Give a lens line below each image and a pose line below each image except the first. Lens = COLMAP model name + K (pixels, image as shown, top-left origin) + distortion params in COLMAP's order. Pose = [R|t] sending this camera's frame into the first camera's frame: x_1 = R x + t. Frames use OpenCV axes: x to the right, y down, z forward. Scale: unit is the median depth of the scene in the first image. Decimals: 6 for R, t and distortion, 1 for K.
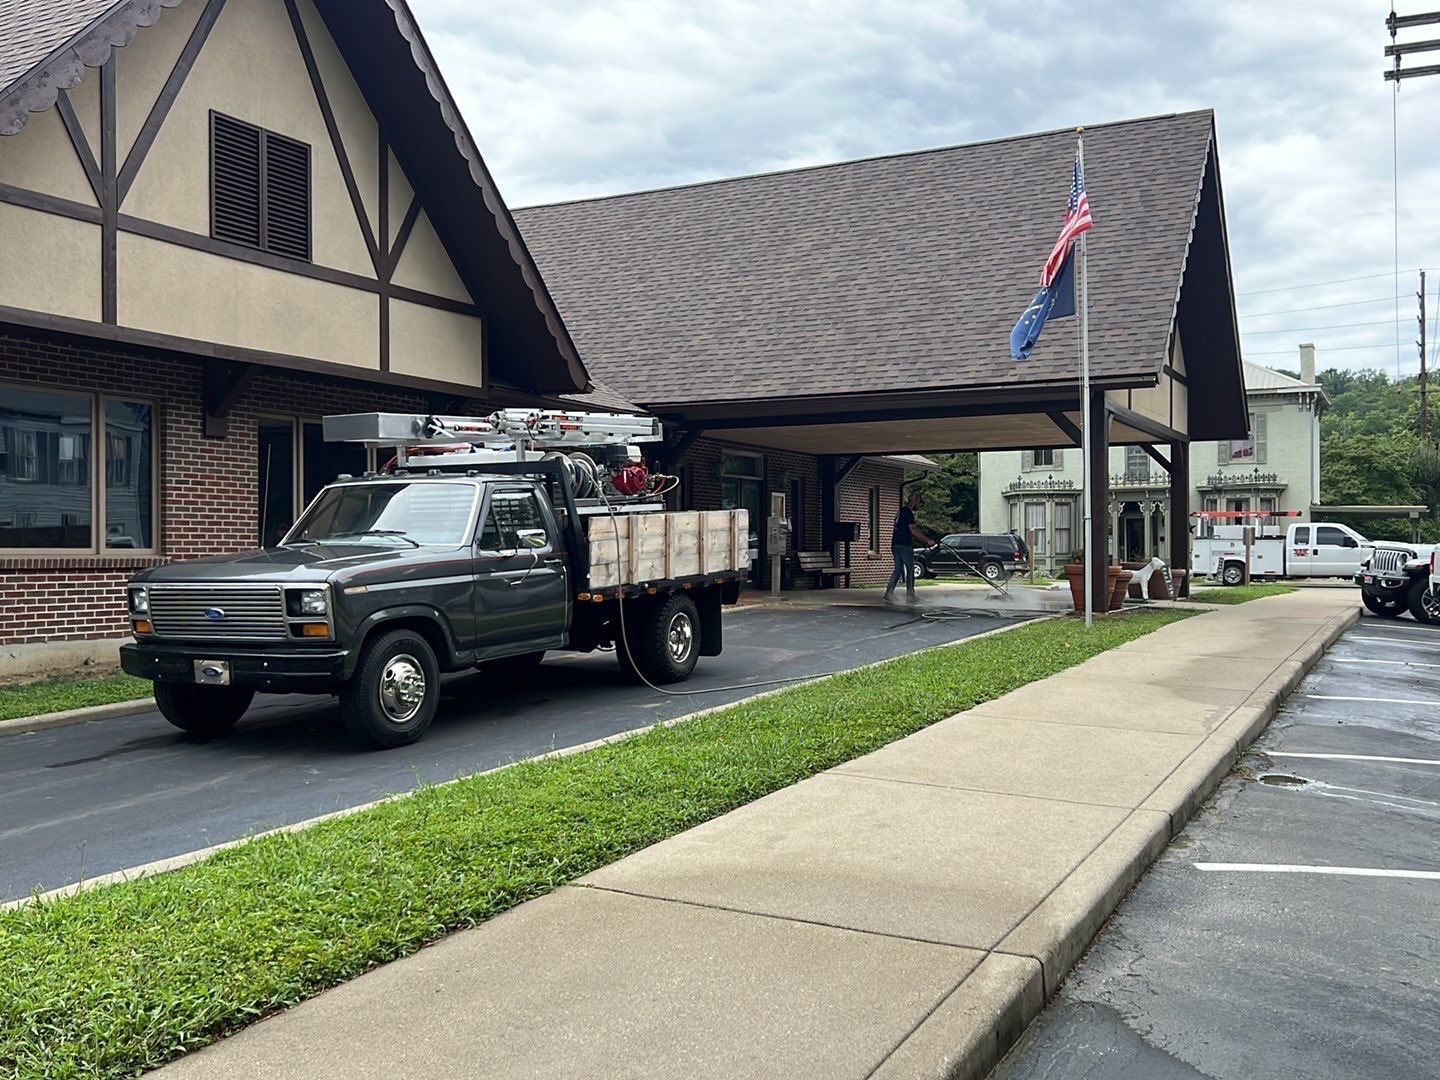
lens RADIAL K [[1356.6, 0, 714.5], [0, 1356.6, 521.3], [0, 0, 1]] dist [0.112907, -0.164334]
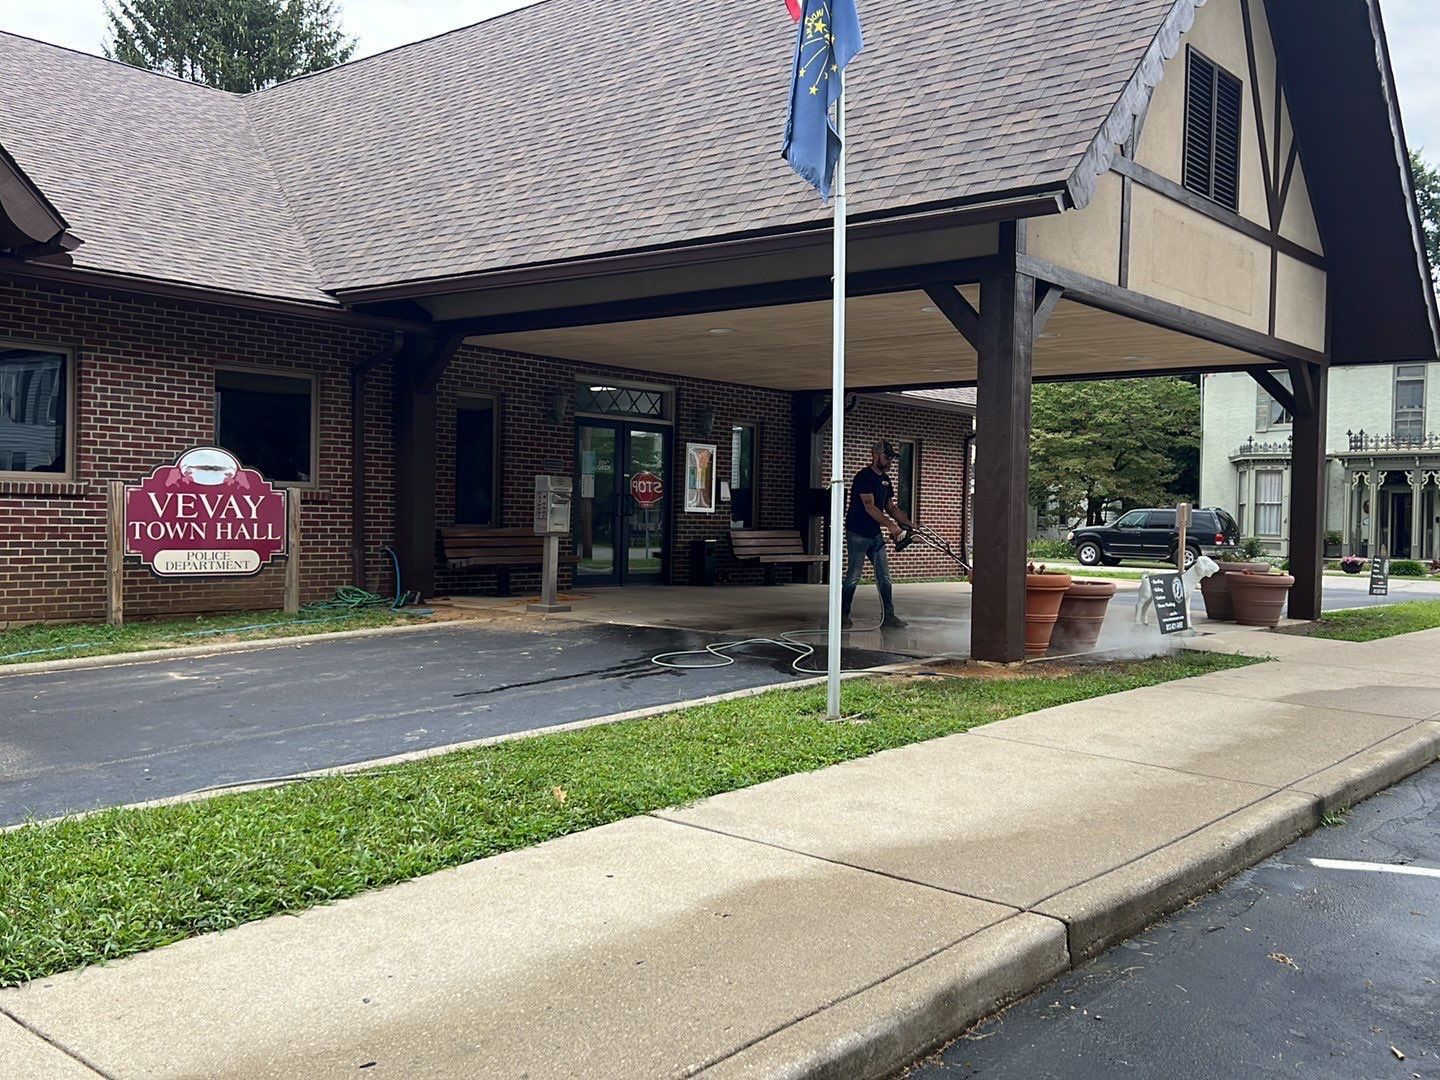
lens RADIAL K [[1374.1, 0, 720.0], [0, 1374.1, 540.0], [0, 0, 1]] dist [0.143181, -0.295206]
pose [[0.978346, 0.024517, -0.205518, 0.288784], [-0.016806, 0.999091, 0.039182, 0.000492], [0.206291, -0.034879, 0.977869, 0.459348]]
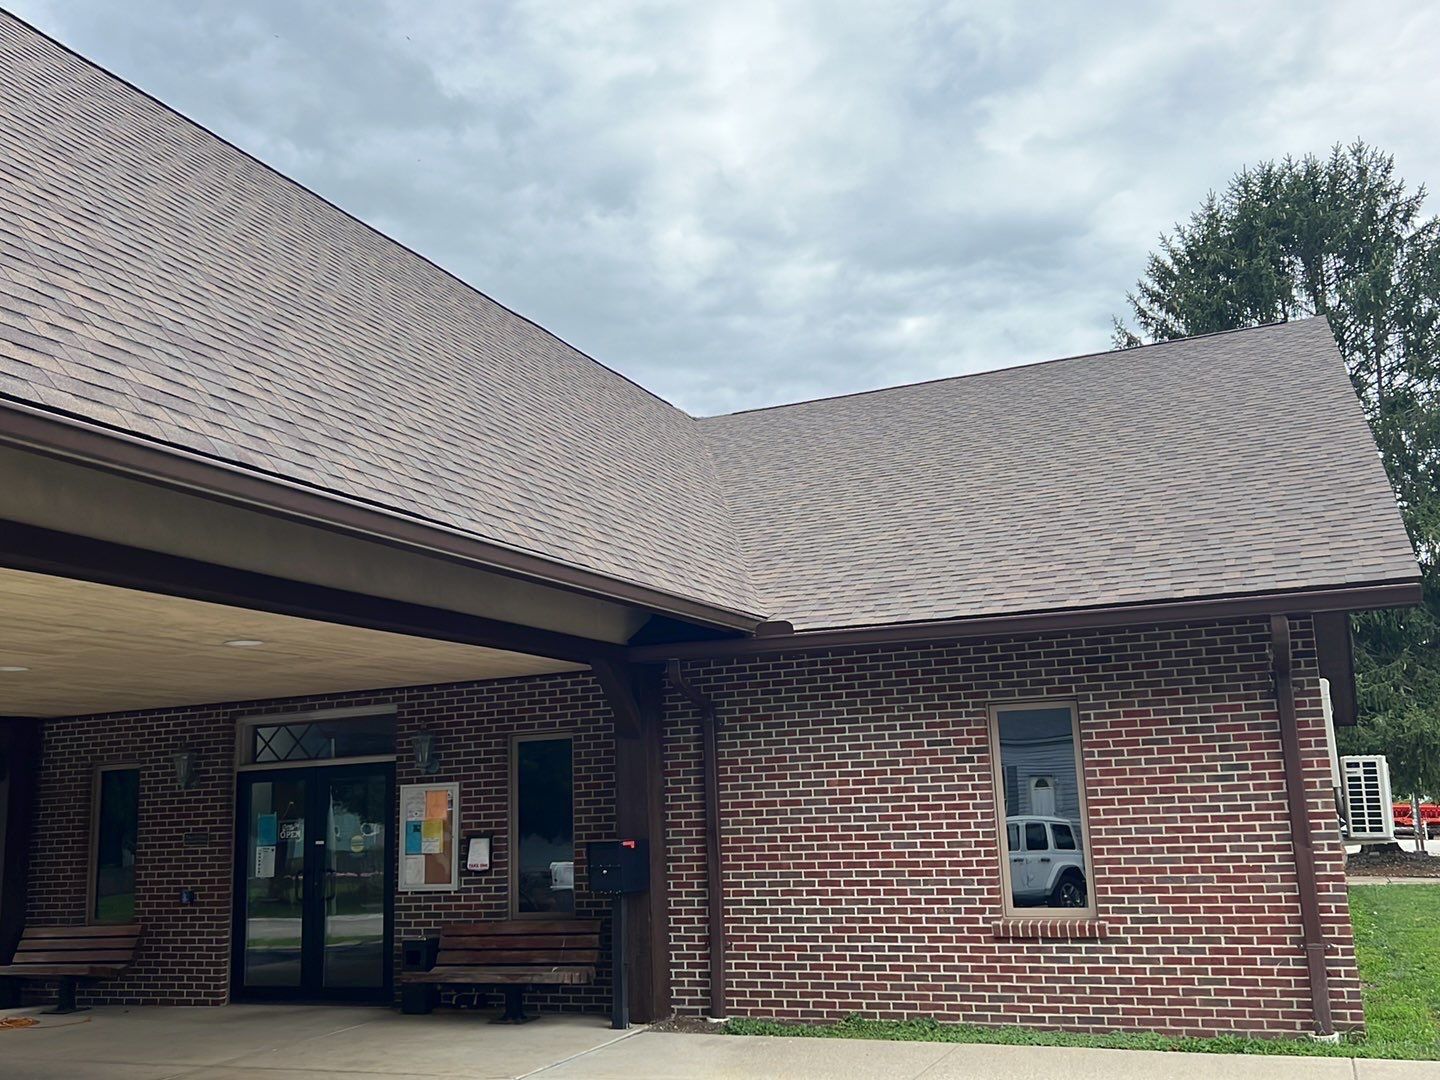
lens RADIAL K [[1374.1, 0, 720.0], [0, 1374.1, 540.0], [0, 0, 1]] dist [0.143181, -0.295206]
pose [[0.069347, -0.192646, -0.978815, 0.754125], [0.062181, 0.980104, -0.188494, -0.010324], [0.995653, -0.047792, 0.079946, 1.546575]]
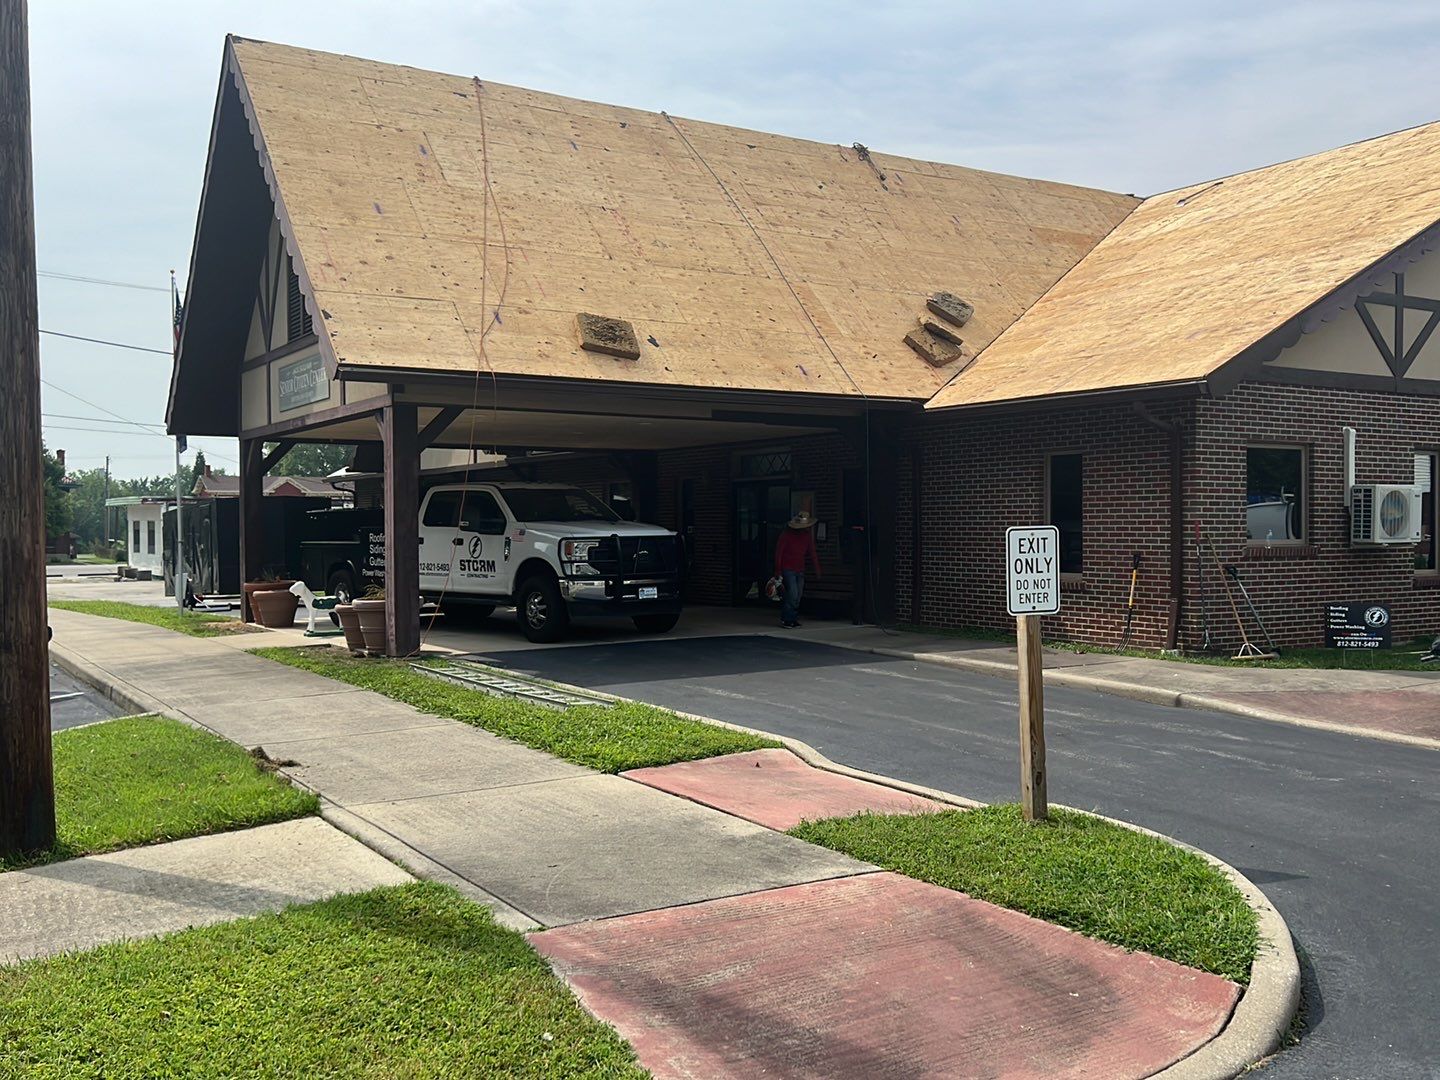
lens RADIAL K [[1374.0, 0, 718.3], [0, 1374.0, 509.6], [0, 0, 1]] dist [0.100673, -0.164241]
pose [[-0.516262, -0.006246, -0.856408, 1.099894], [0.025254, 0.999428, -0.022512, 0.009872], [0.856058, -0.033250, -0.515809, 1.995029]]
